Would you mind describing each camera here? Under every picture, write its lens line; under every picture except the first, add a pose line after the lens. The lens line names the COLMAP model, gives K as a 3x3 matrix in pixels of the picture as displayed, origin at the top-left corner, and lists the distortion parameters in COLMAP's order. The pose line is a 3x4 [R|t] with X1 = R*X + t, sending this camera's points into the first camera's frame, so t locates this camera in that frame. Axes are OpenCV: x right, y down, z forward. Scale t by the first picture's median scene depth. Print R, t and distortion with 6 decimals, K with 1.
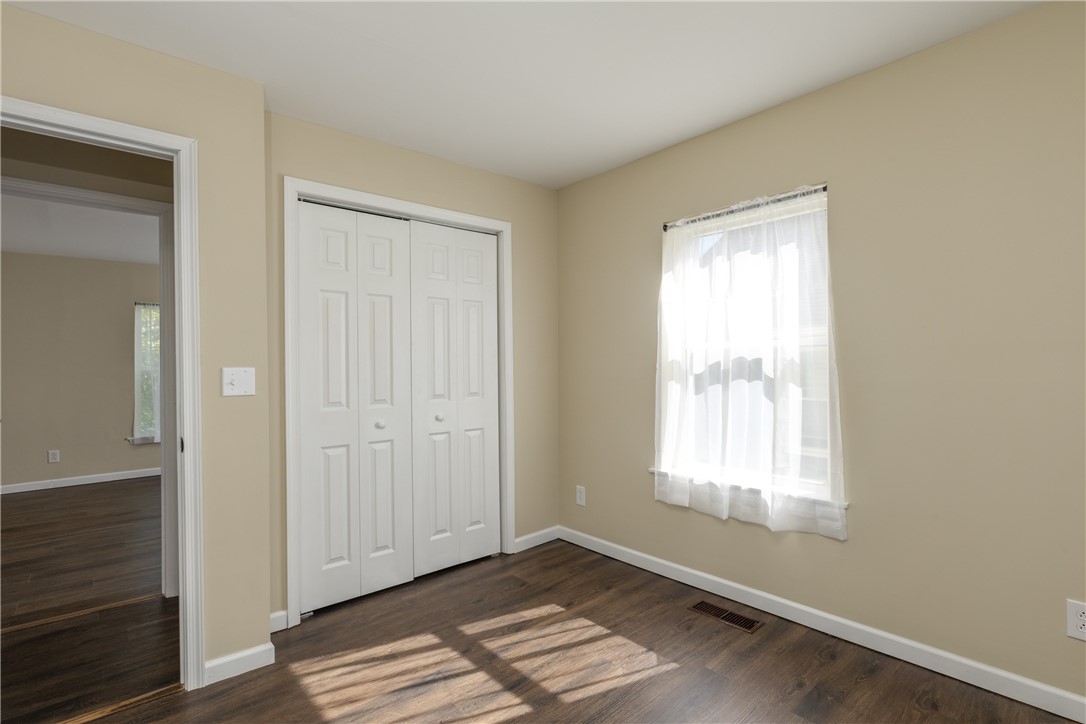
lens RADIAL K [[536.9, 0, 545.2], [0, 536.9, 361.9], [0, 0, 1]] dist [0.001872, 0.000453]
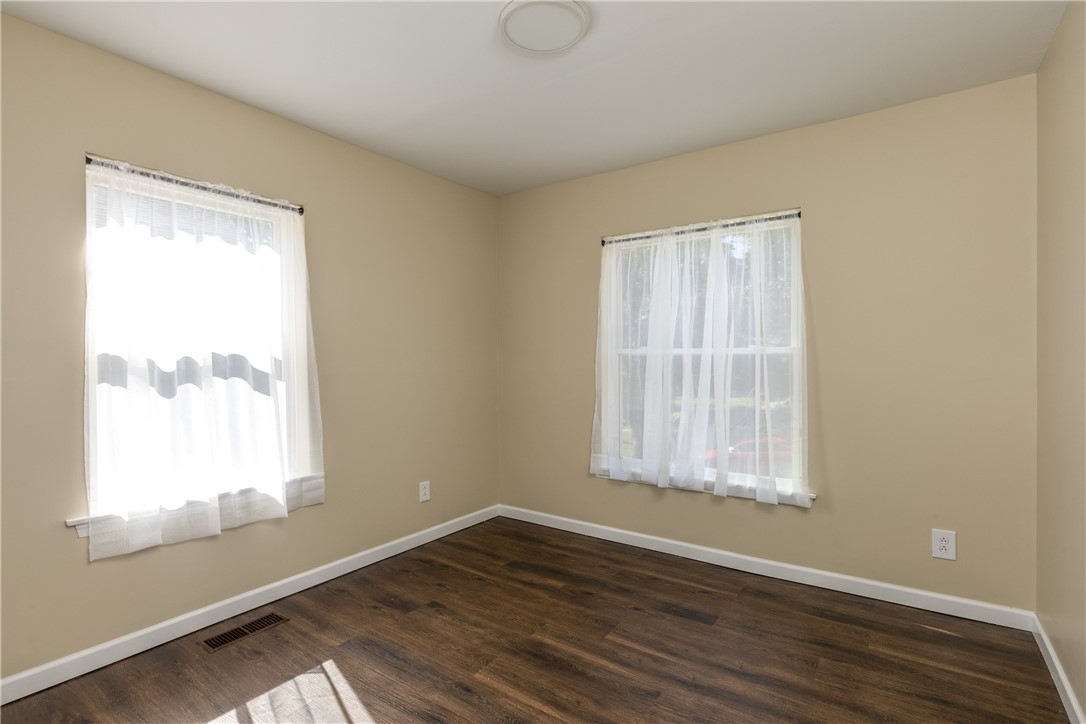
lens RADIAL K [[536.9, 0, 545.2], [0, 536.9, 361.9], [0, 0, 1]] dist [0.001872, 0.000453]
pose [[-0.253462, 0.013447, 0.967252, -0.686565], [0.007521, 0.999901, -0.011930, 0.023223], [-0.967316, 0.004251, -0.253538, 0.720718]]
